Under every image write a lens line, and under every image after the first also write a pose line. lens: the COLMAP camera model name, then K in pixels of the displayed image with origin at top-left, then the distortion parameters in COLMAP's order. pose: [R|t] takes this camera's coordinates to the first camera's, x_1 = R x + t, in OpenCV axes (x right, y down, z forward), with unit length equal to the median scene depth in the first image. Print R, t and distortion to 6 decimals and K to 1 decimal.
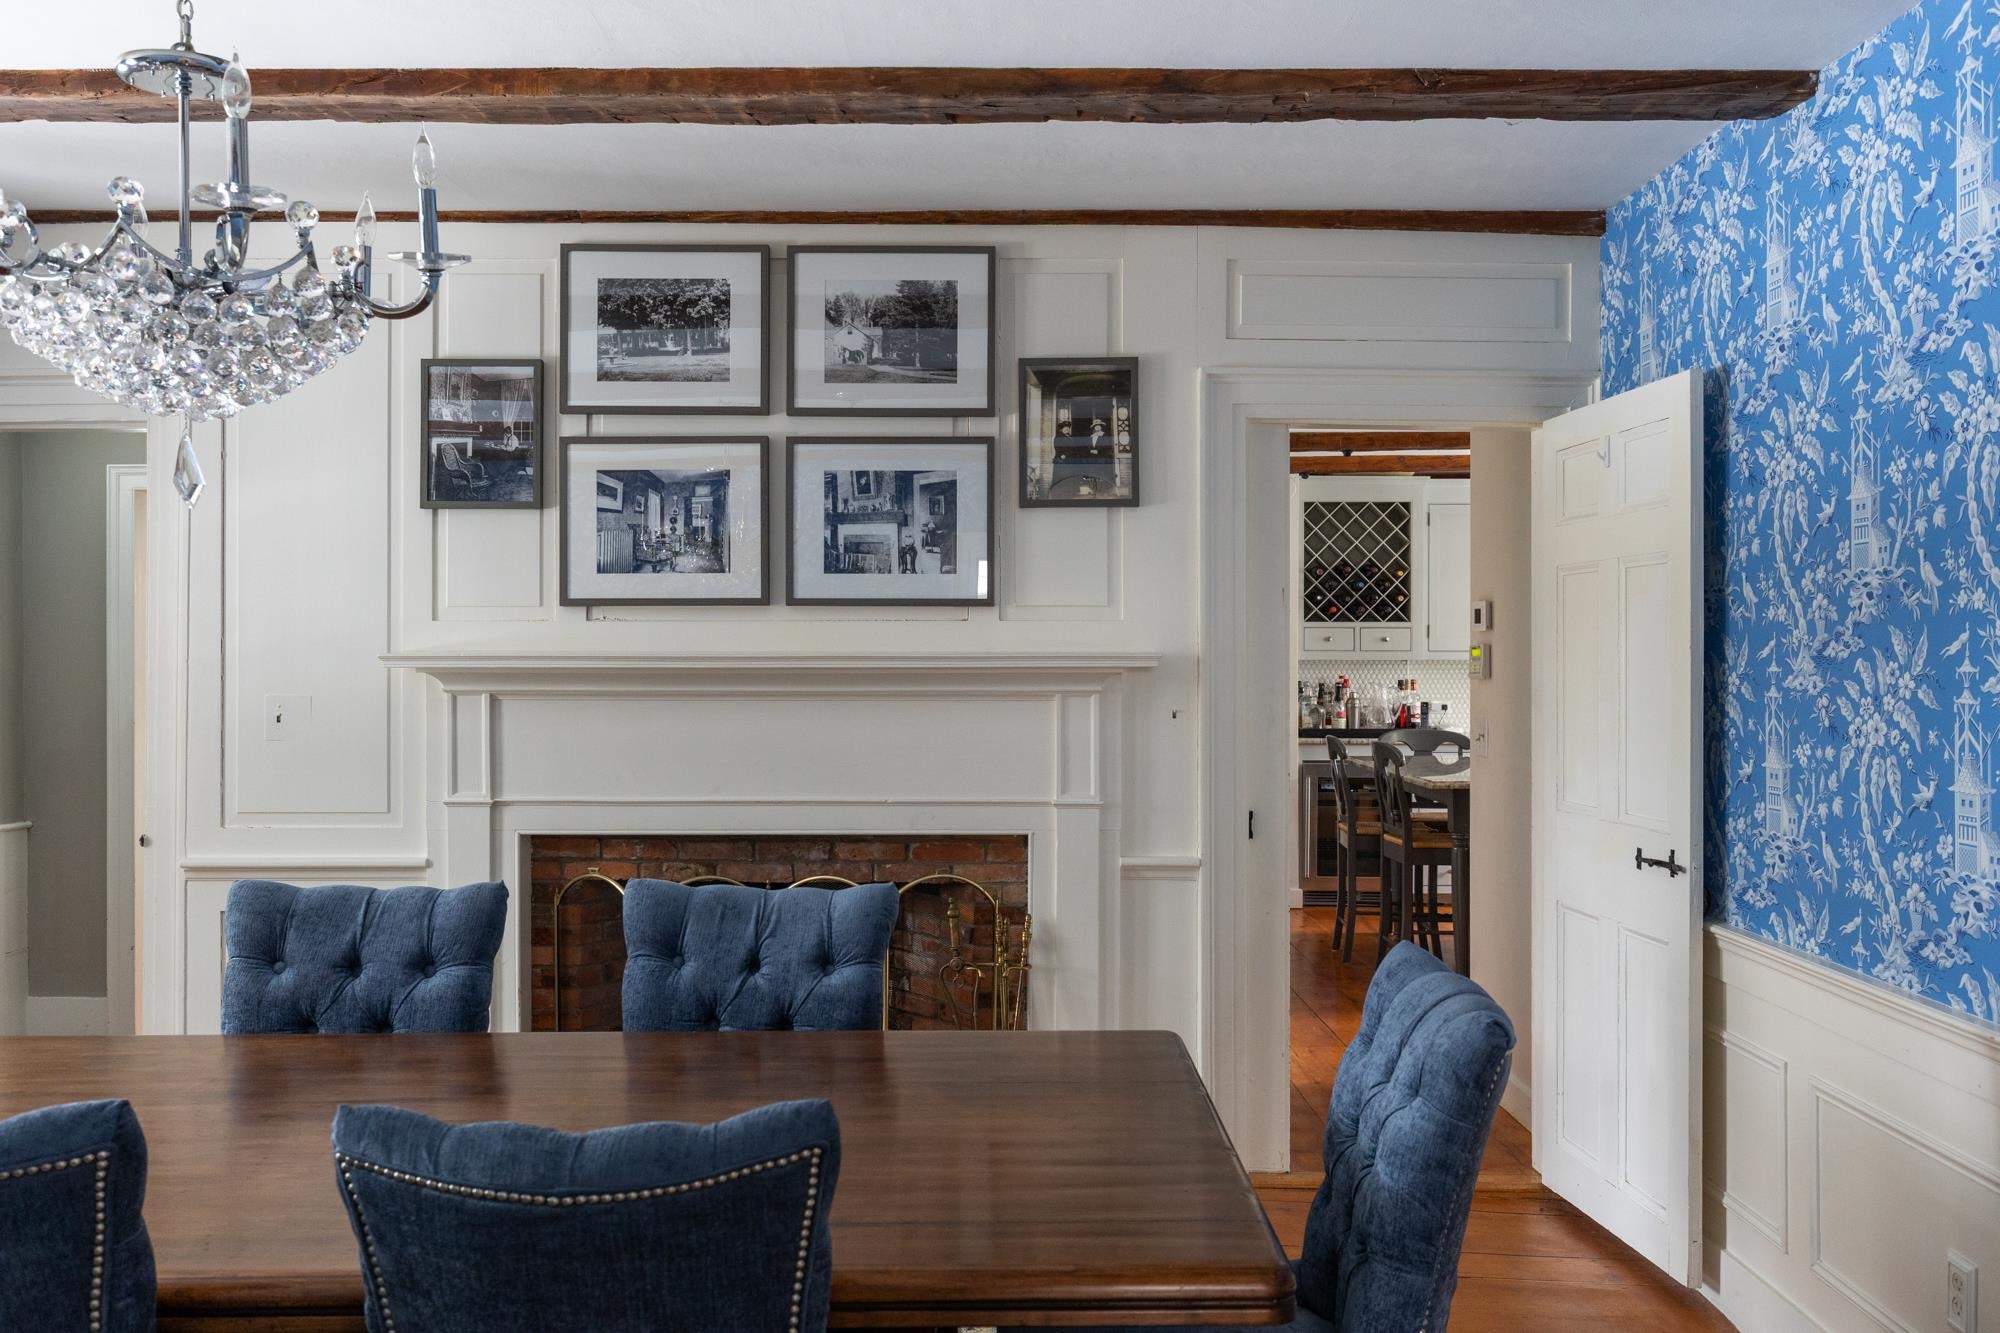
lens RADIAL K [[1716.4, 0, 1000.0], [0, 1716.4, 666.5], [0, 0, 1]] dist [0.005889, -0.003580]
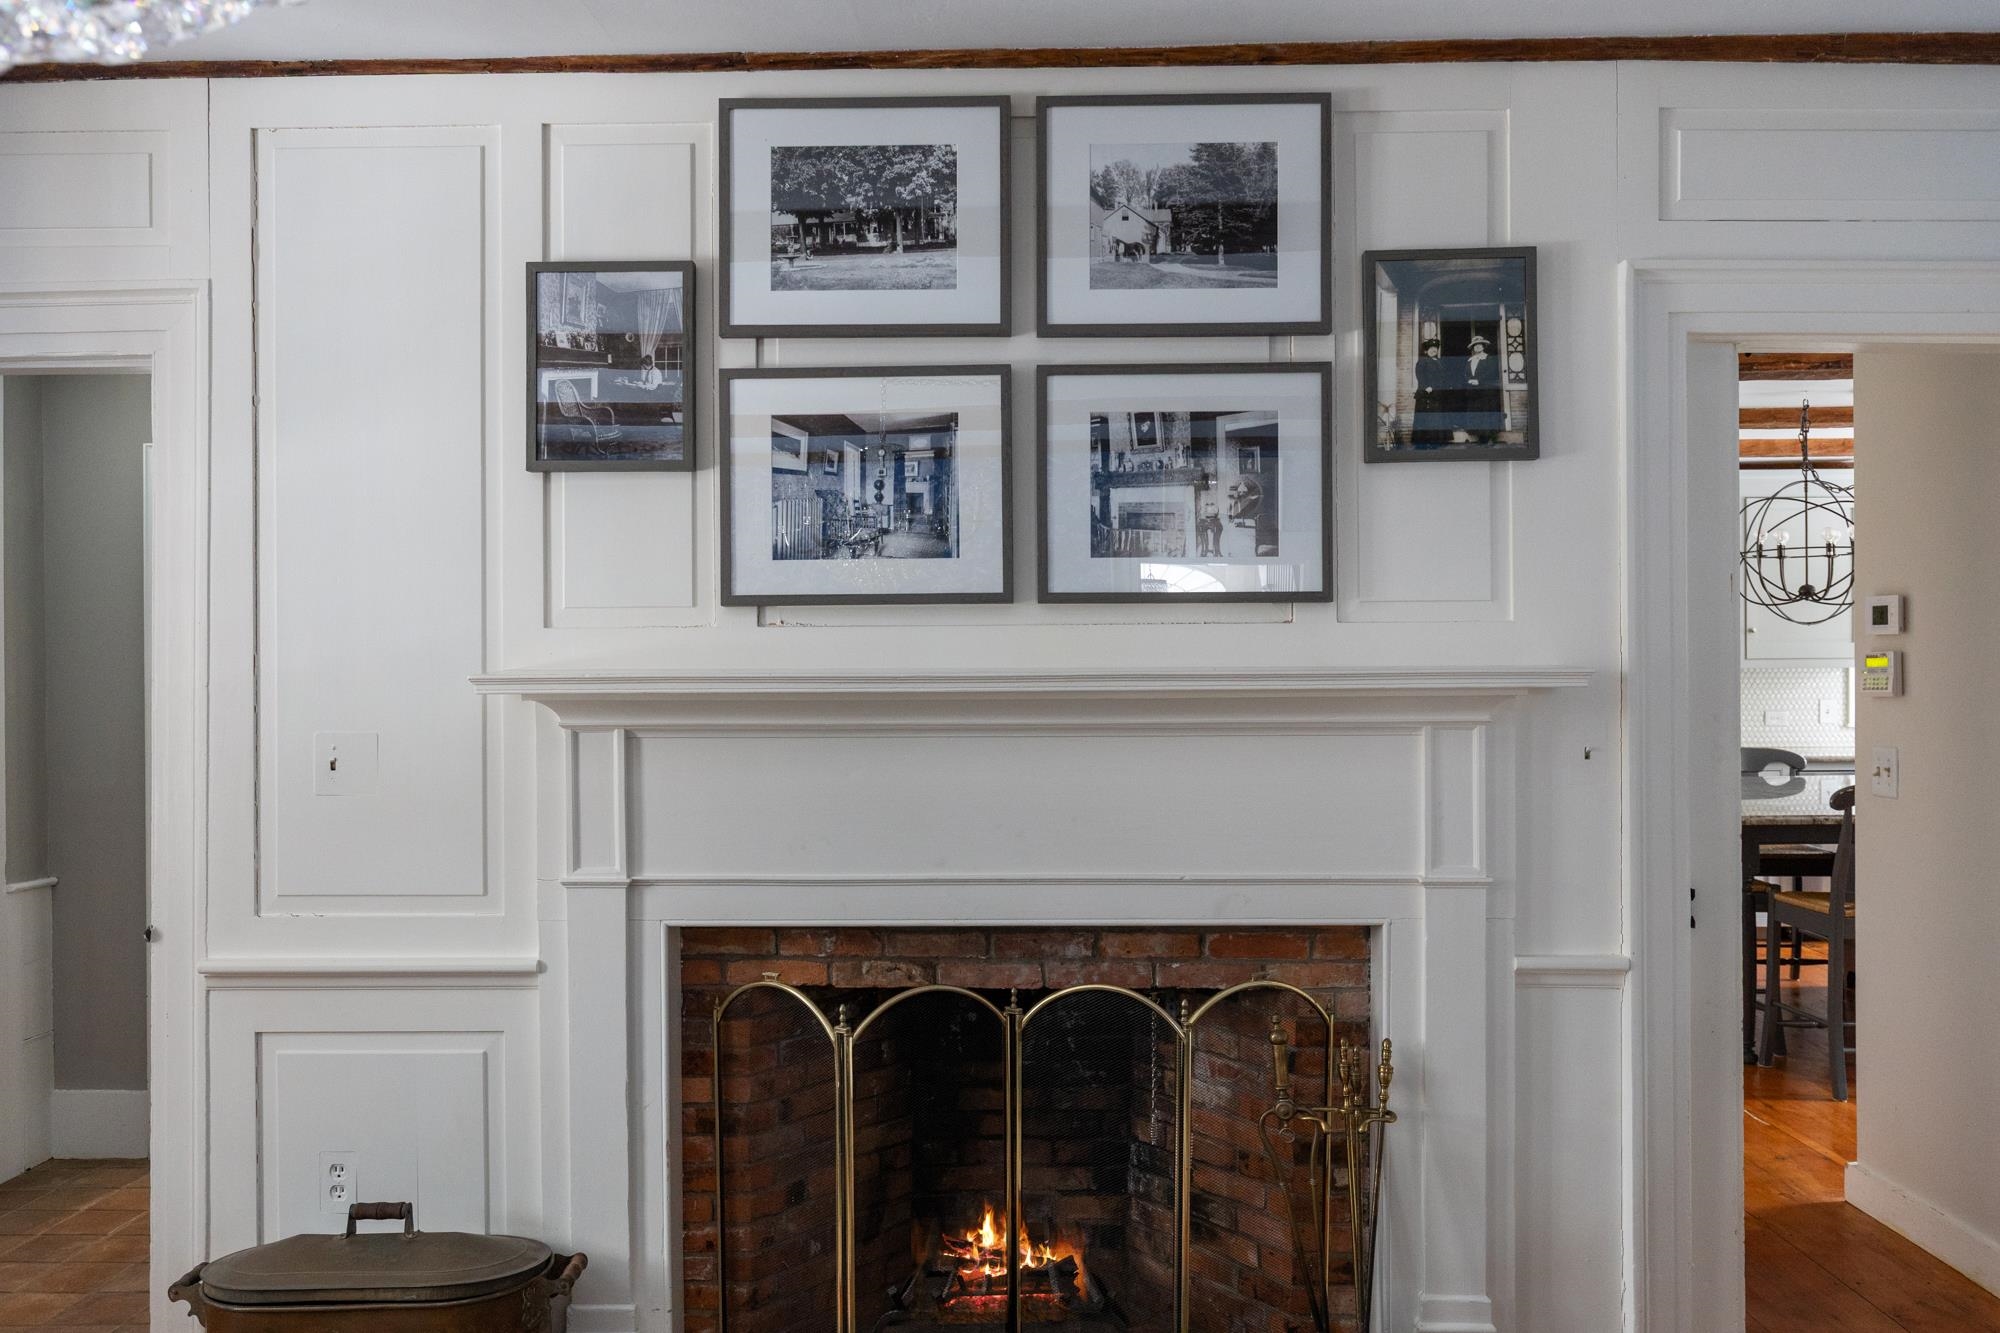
lens RADIAL K [[1615.9, 0, 1013.8], [0, 1615.9, 677.0], [0, 0, 1]] dist [0.000885, 0.002130]
pose [[0.999675, -0.005876, -0.024820, -0.118014], [0.005888, 0.999983, 0.000400, -0.005245], [0.024817, -0.000546, 0.999692, 0.330914]]
